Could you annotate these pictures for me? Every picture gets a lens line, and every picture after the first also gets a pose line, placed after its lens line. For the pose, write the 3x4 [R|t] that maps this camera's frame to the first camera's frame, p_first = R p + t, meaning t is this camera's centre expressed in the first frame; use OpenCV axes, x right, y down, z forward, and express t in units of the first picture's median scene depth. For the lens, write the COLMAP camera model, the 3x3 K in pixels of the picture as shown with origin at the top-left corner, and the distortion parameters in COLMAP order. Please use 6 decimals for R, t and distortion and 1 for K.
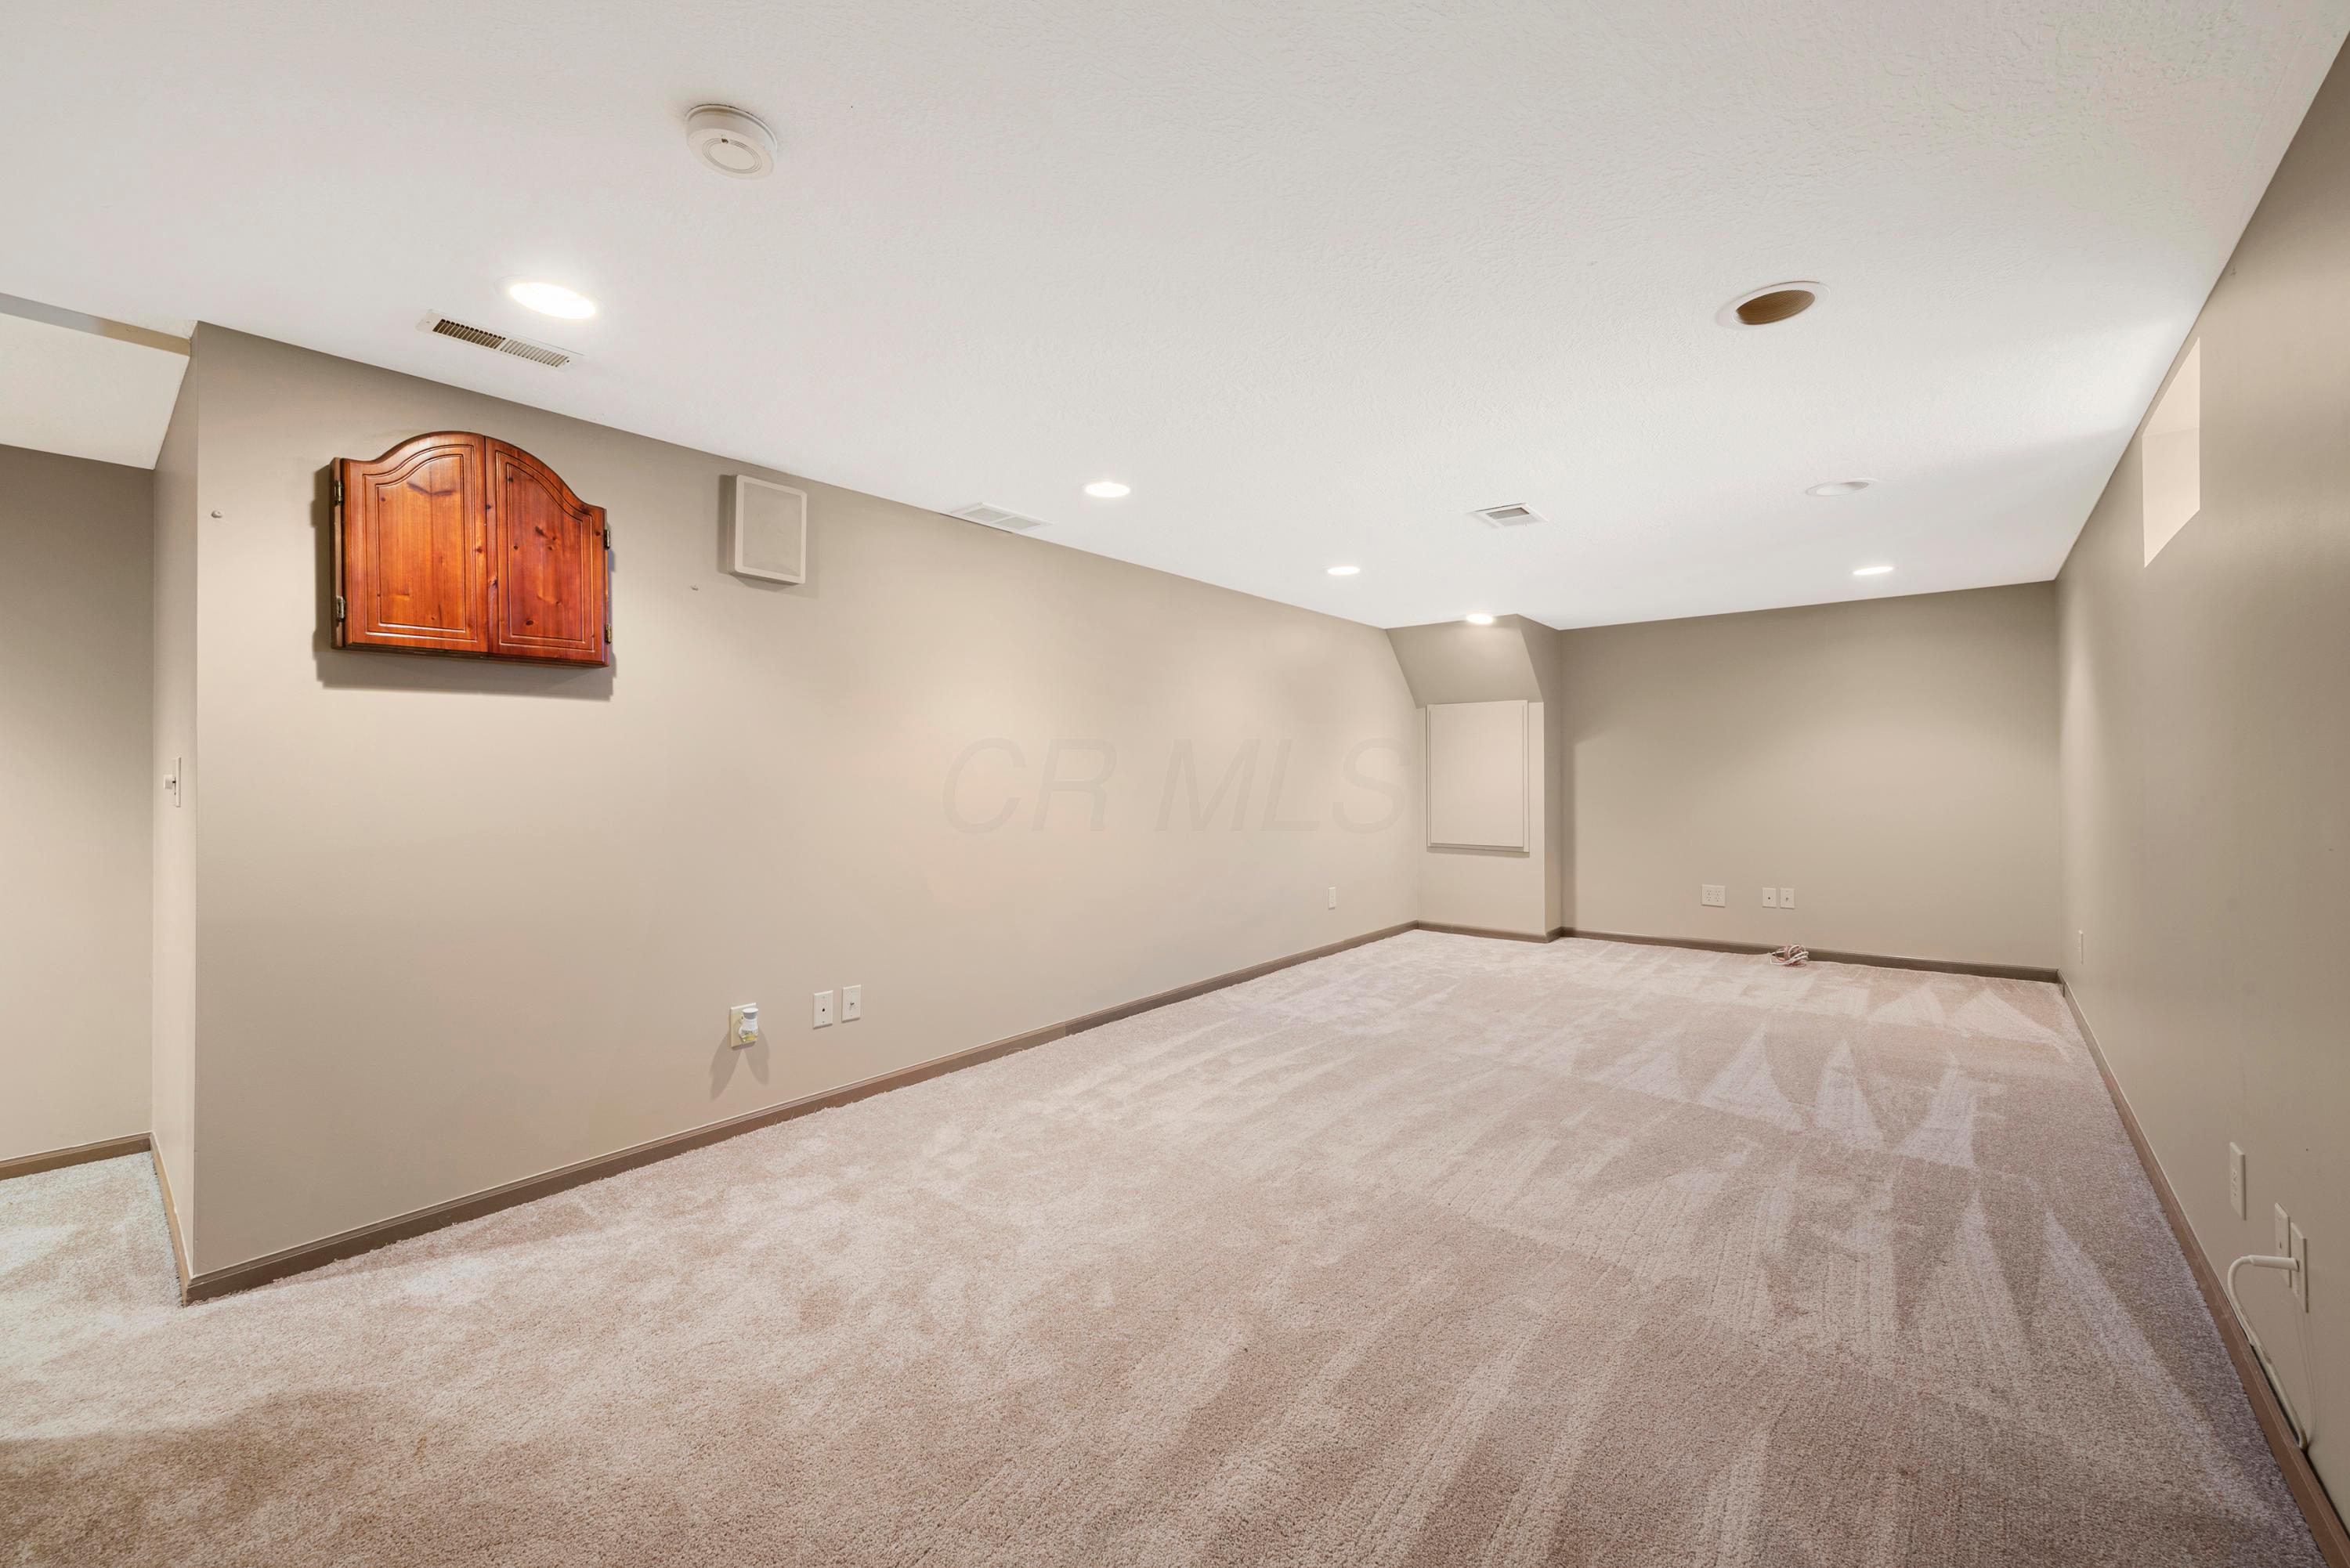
lens RADIAL K [[926.5, 0, 1174.2], [0, 926.5, 772.0], [0, 0, 1]] dist [0.013220, -0.001768]
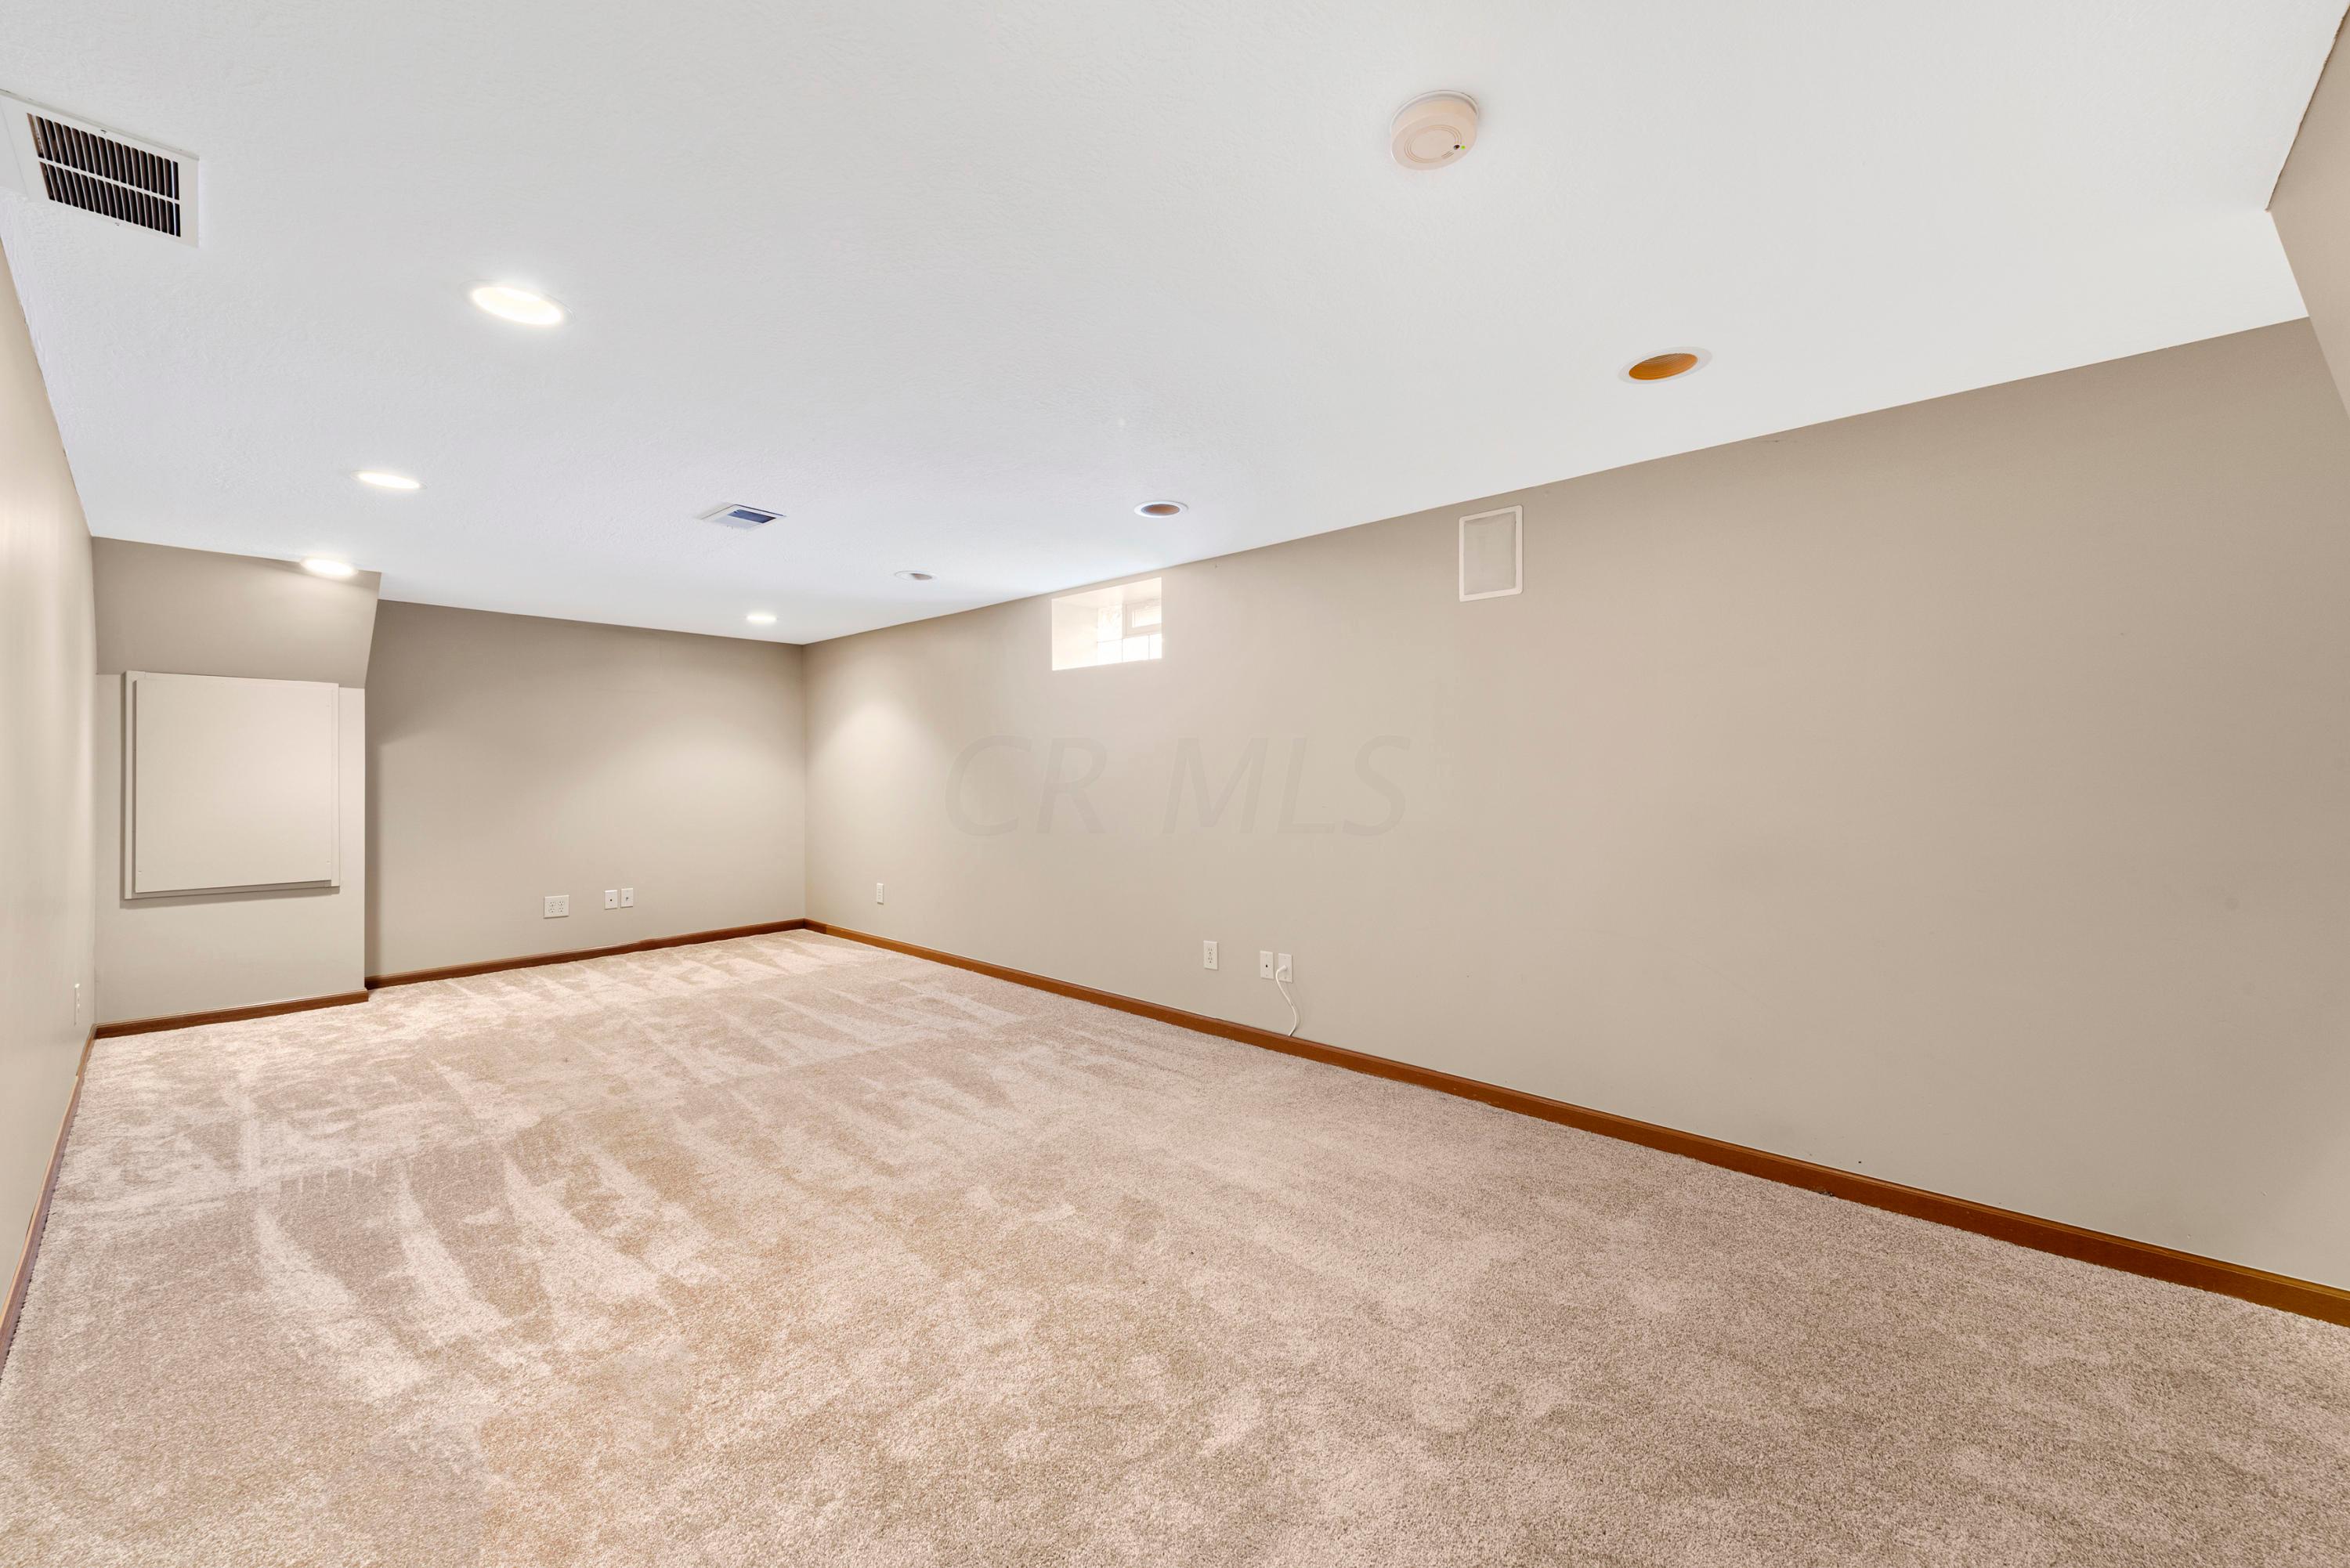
lens RADIAL K [[926.5, 0, 1175.0], [0, 926.5, 784.4], [0, 0, 1]] dist [0.013220, -0.001768]
pose [[0.049203, -0.006212, 0.998769, -0.629294], [-0.000270, 0.999981, 0.006232, -0.001540], [-0.998789, -0.000576, 0.049200, 0.530940]]
